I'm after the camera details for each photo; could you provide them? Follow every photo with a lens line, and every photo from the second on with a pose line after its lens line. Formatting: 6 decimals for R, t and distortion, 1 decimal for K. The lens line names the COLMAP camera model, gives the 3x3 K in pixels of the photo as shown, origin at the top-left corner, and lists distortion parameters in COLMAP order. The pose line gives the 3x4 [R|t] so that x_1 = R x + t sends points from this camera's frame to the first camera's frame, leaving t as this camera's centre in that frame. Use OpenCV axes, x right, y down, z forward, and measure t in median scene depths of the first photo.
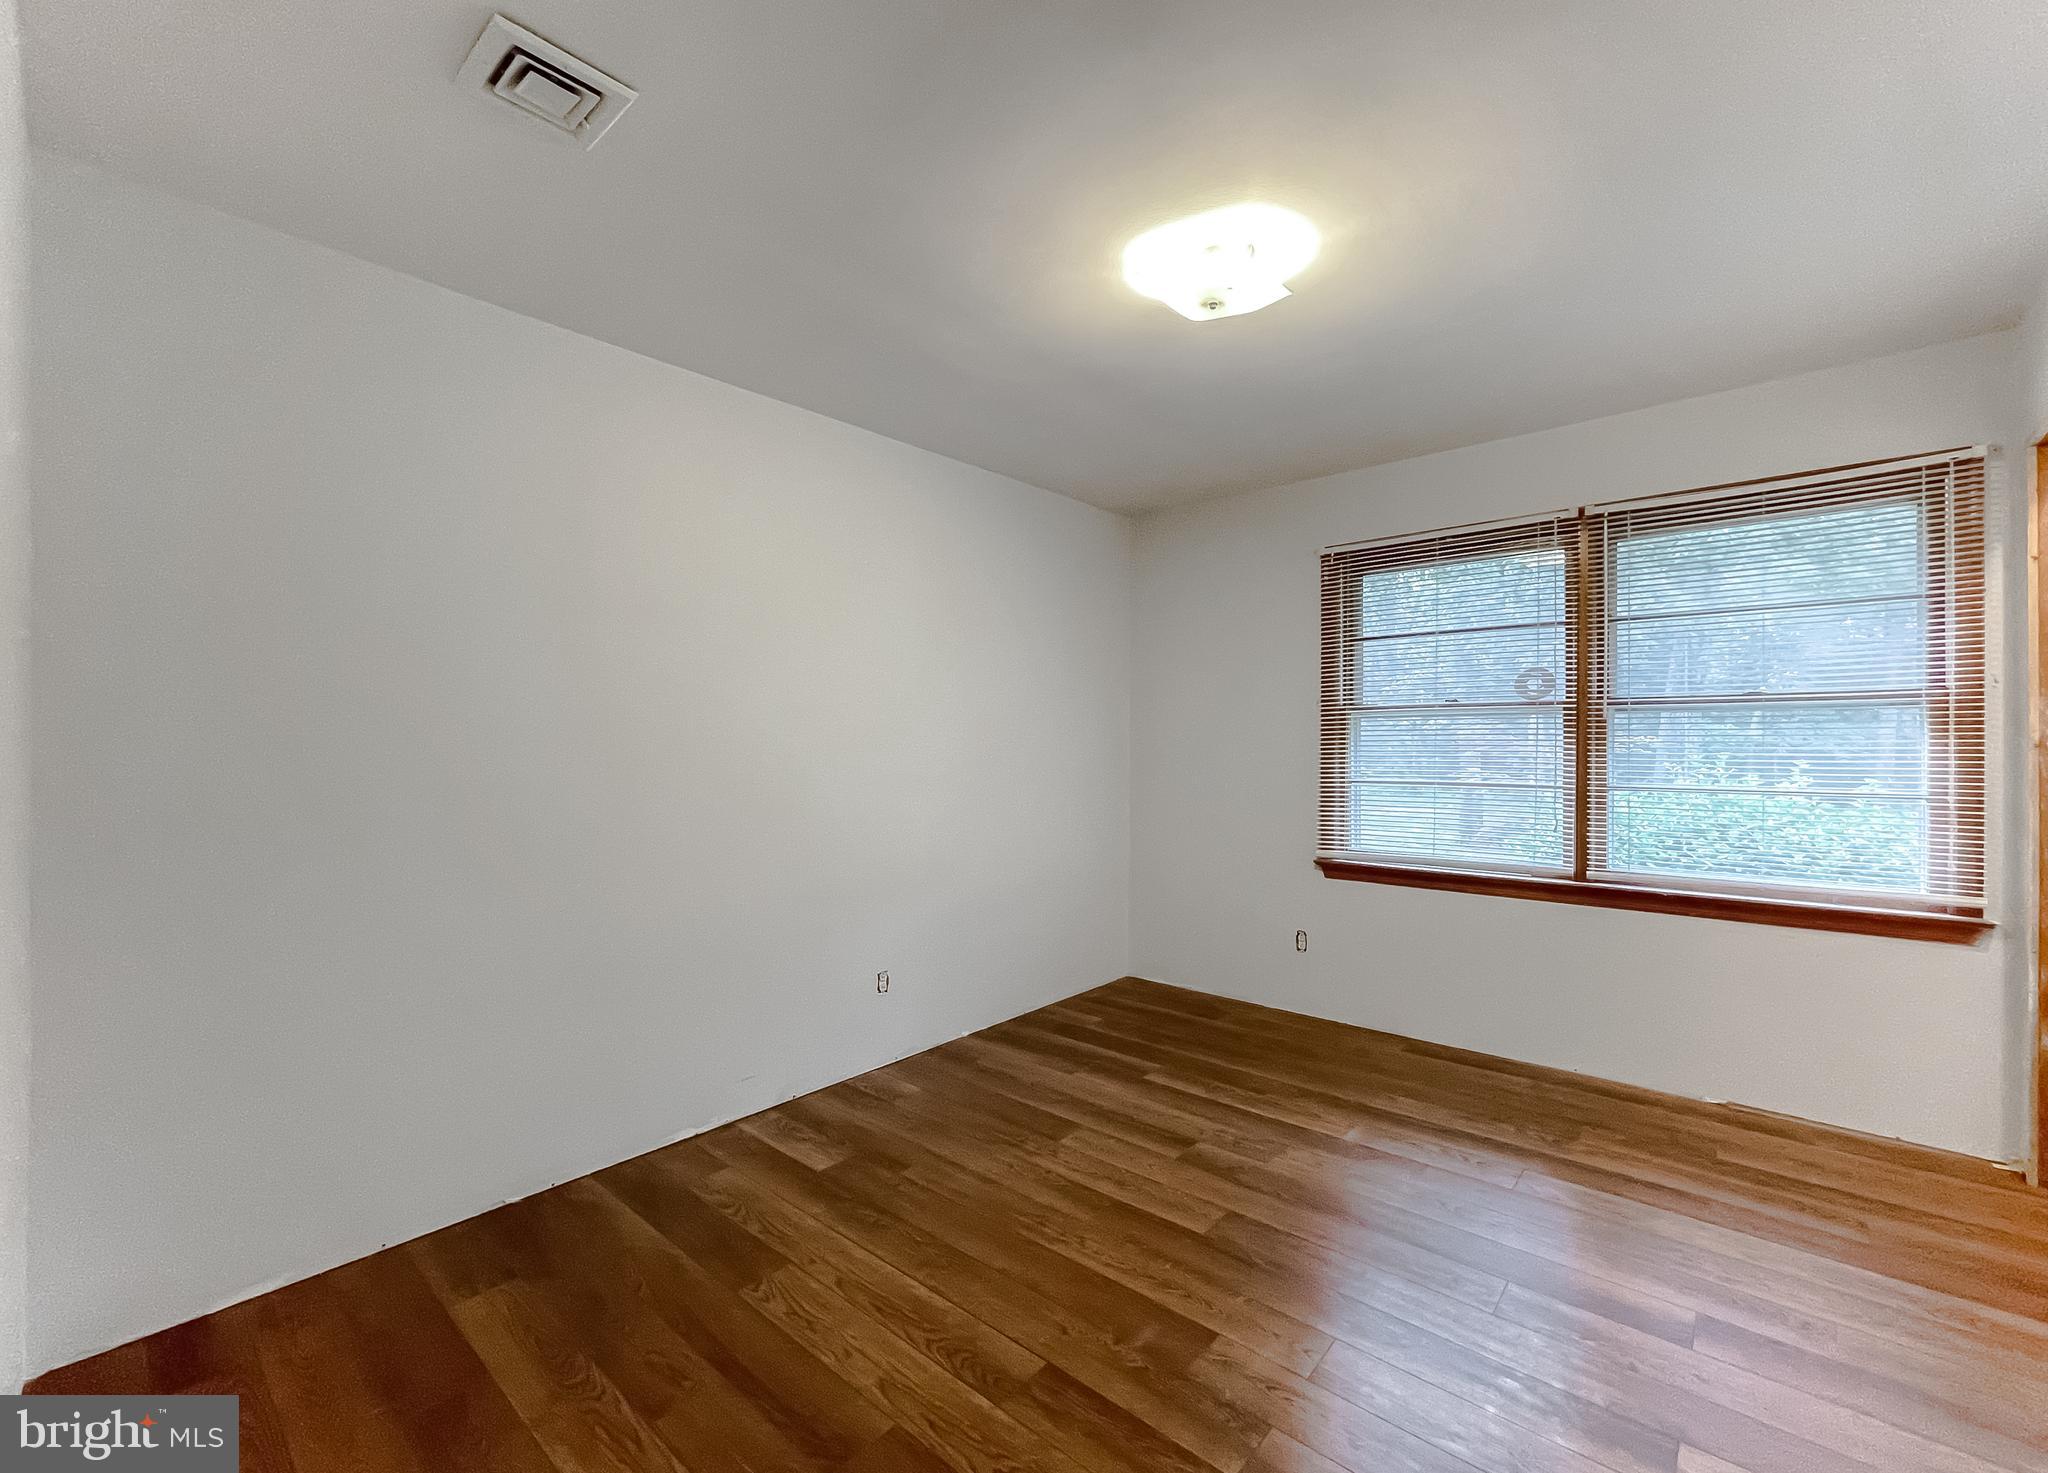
lens RADIAL K [[857.8, 0, 1024.8], [0, 857.8, 737.9], [0, 0, 1]] dist [0.004202, 0.000685]
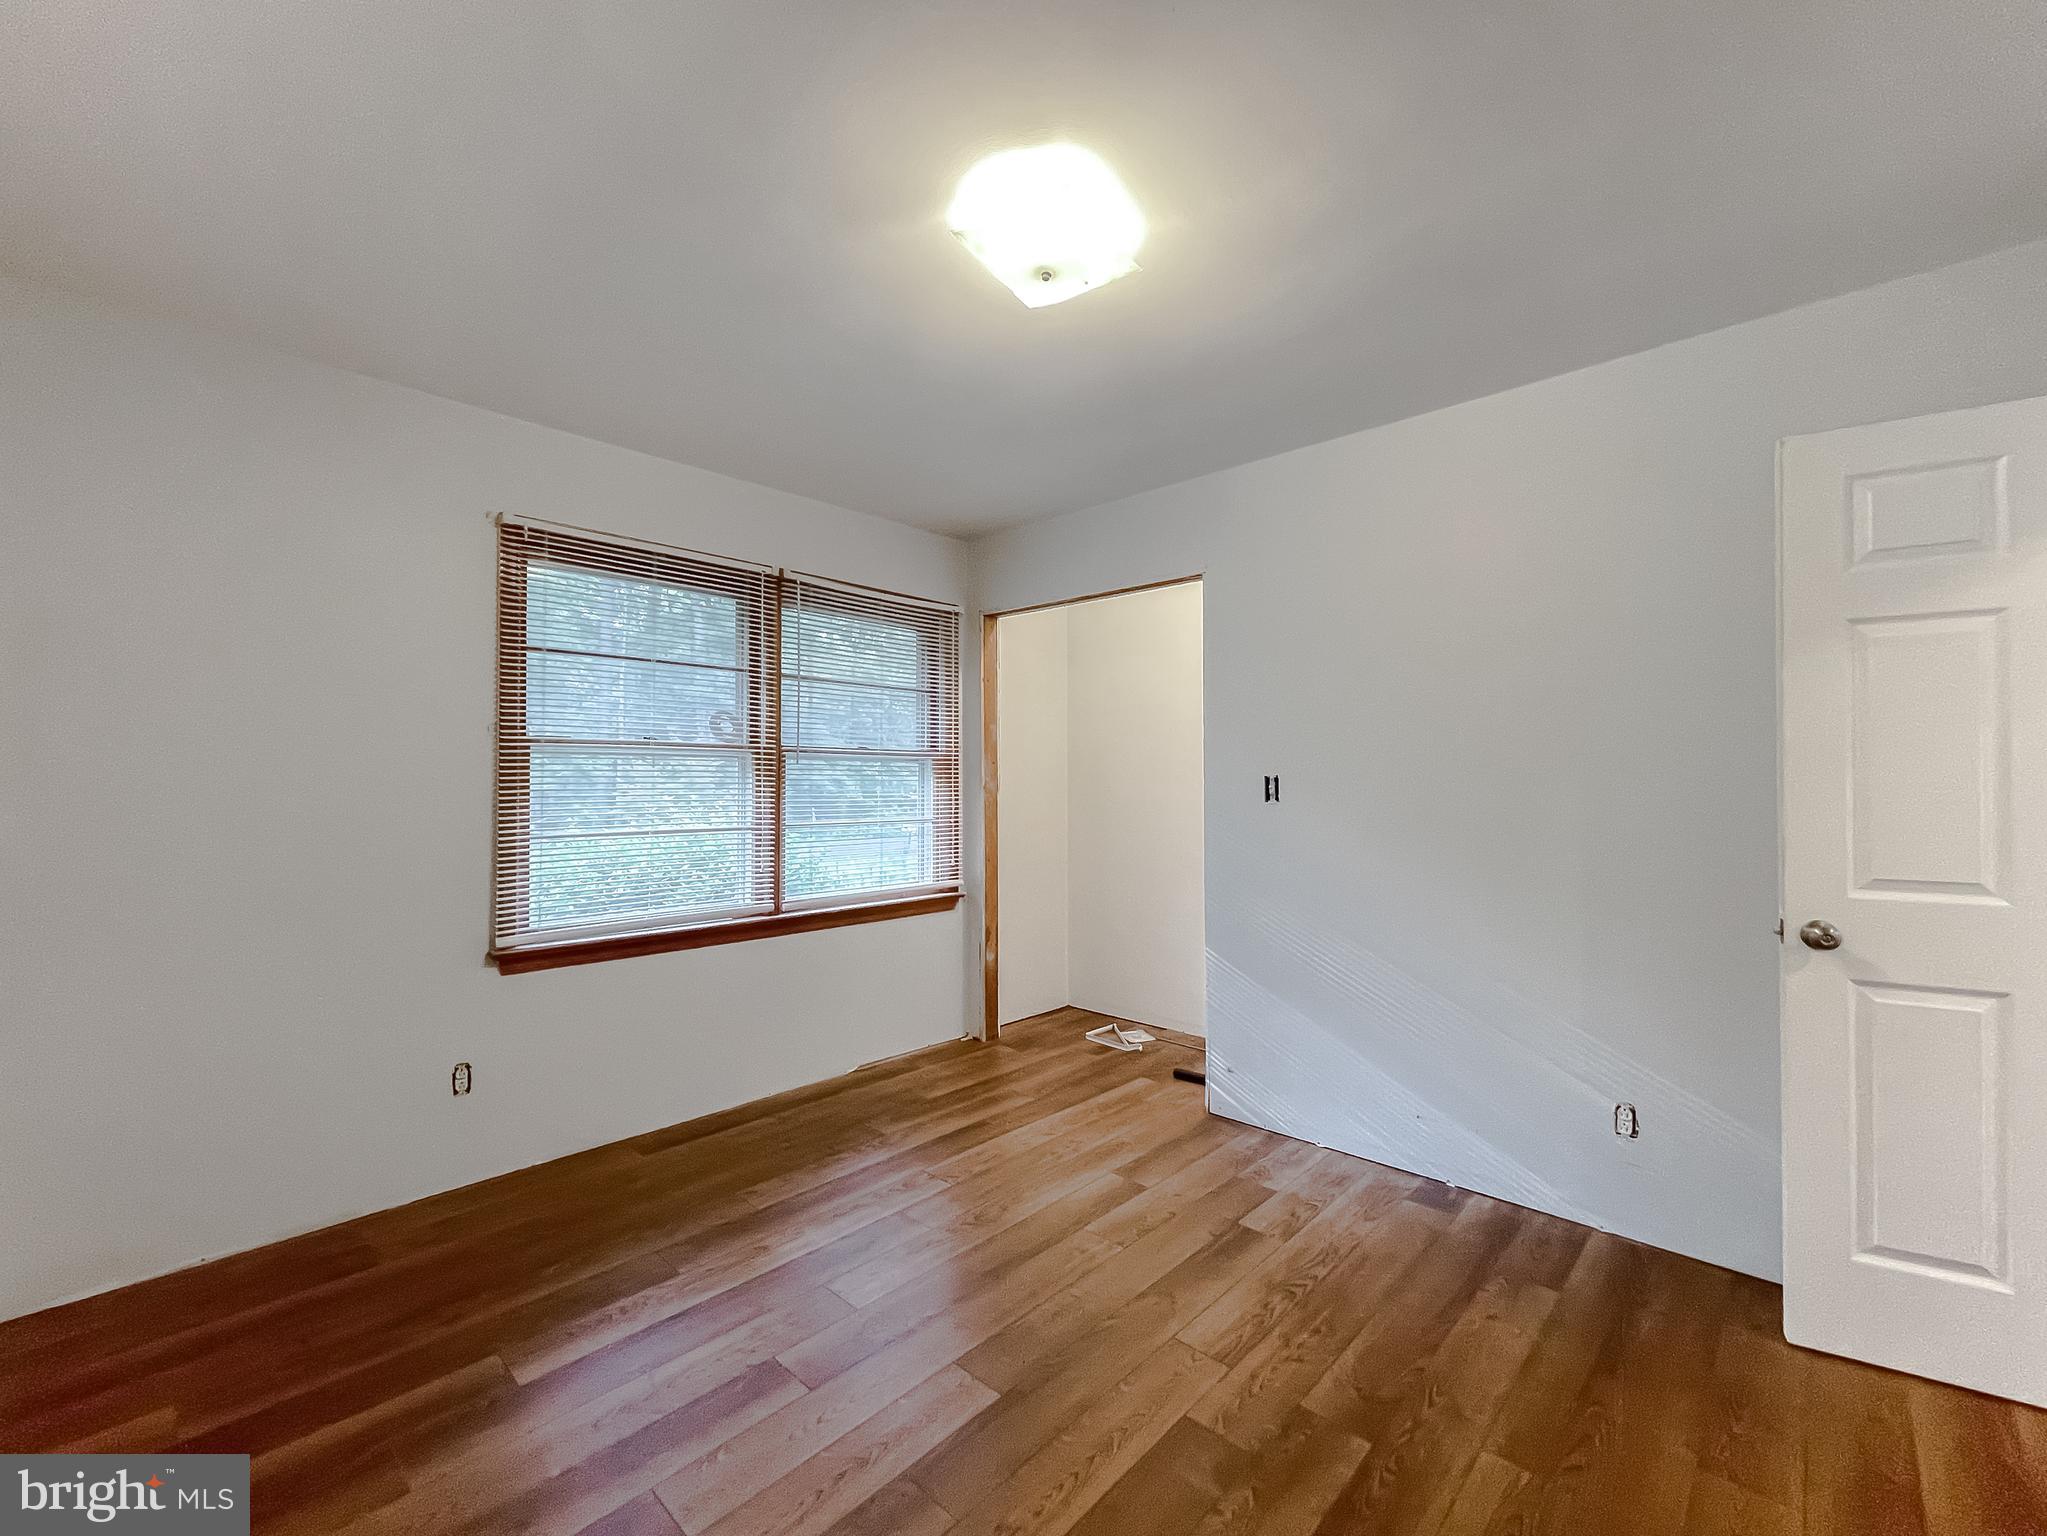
lens RADIAL K [[834.3, 0, 1062.7], [0, 834.3, 766.8], [0, 0, 1]] dist [-0.000064, -0.000771]
pose [[0.026178, 0.019626, 0.999465, -0.389230], [-0.011323, 0.999749, -0.019335, -0.002114], [-0.999593, -0.010810, 0.026394, 0.611217]]
